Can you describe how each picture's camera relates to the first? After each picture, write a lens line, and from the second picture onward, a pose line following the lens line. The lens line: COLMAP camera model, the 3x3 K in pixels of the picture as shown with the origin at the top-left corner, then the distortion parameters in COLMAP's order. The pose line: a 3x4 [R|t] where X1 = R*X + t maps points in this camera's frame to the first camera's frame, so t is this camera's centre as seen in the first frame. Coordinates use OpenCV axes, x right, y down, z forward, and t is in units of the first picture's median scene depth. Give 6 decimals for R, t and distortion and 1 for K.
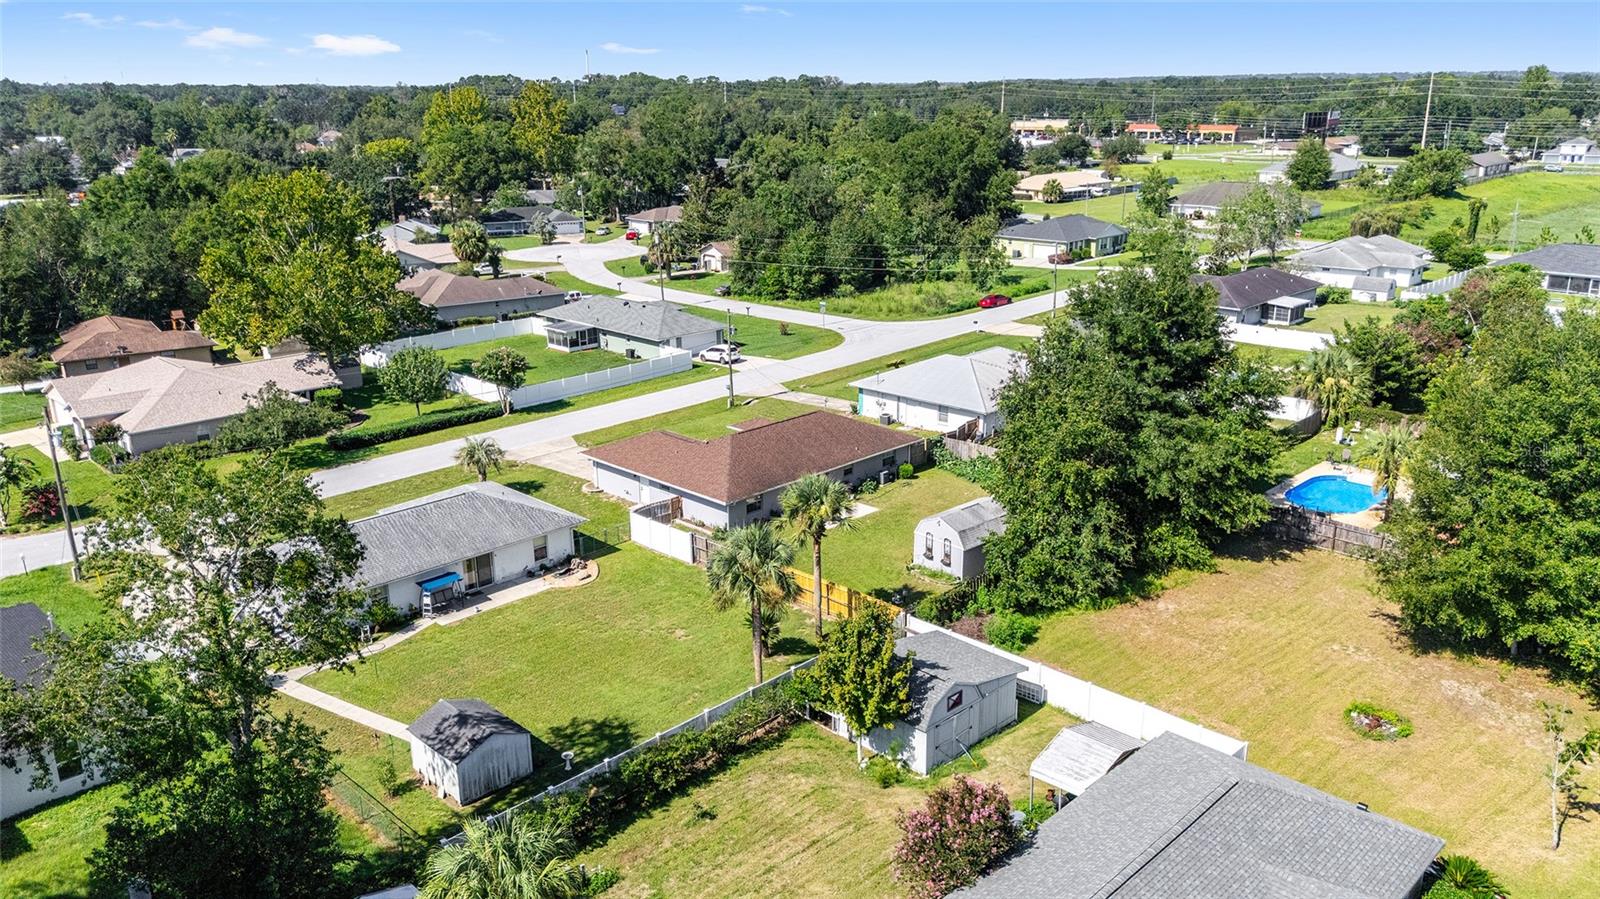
lens RADIAL K [[1173.1, 0, 795.9], [0, 1173.1, 445.4], [0, 0, 1]] dist [0.029179, -0.000313]
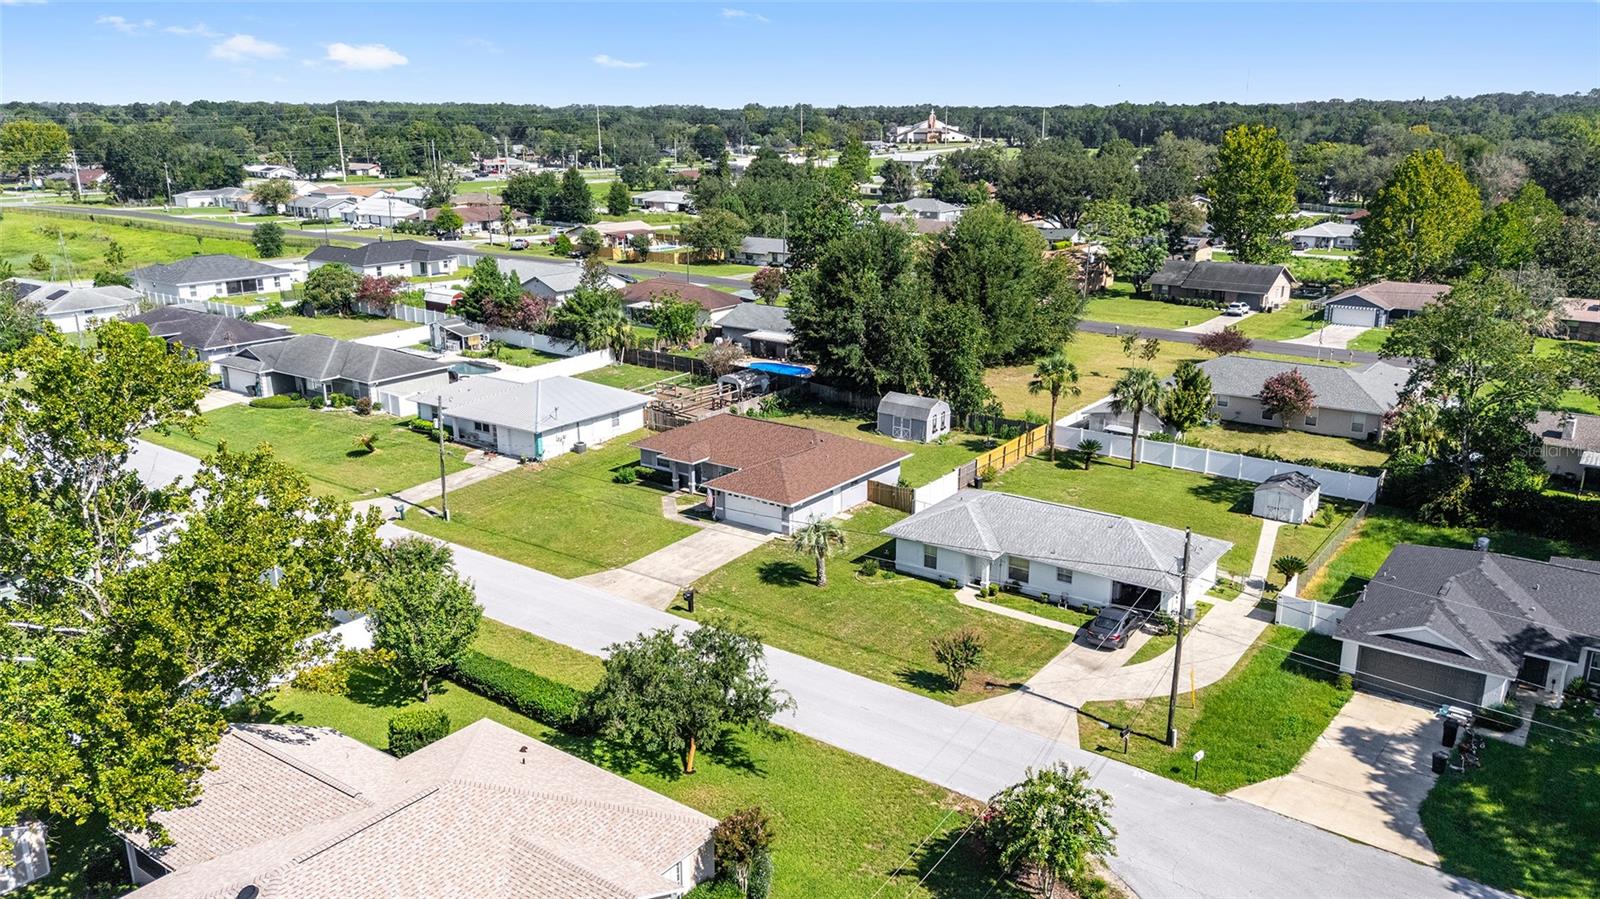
lens RADIAL K [[1173.1, 0, 802.3], [0, 1173.1, 450.8], [0, 0, 1]] dist [0.029179, -0.000313]
pose [[-0.128310, -0.271826, 0.953754, -0.900493], [0.292092, 0.908687, 0.298278, -0.261922], [-0.947744, 0.316856, -0.037196, 0.850466]]
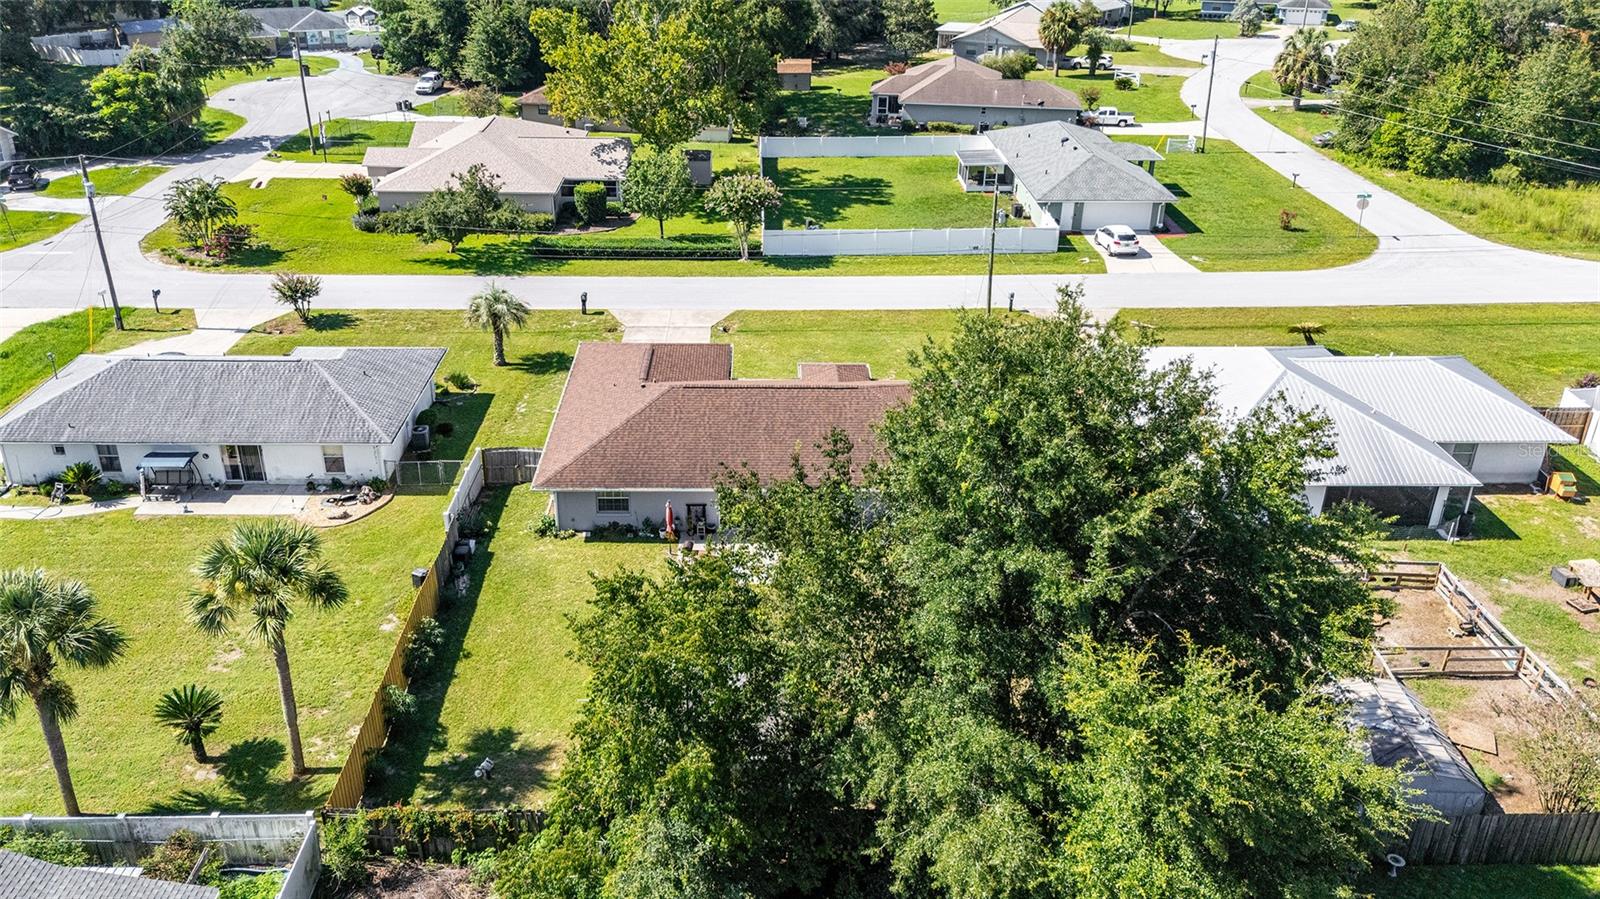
lens RADIAL K [[1173.1, 0, 795.6], [0, 1173.1, 454.9], [0, 0, 1]] dist [0.029179, -0.000313]
pose [[0.708611, 0.341683, -0.617351, 0.326921], [-0.214448, 0.937834, 0.272910, -0.131395], [0.672222, -0.060997, 0.737833, 0.445458]]
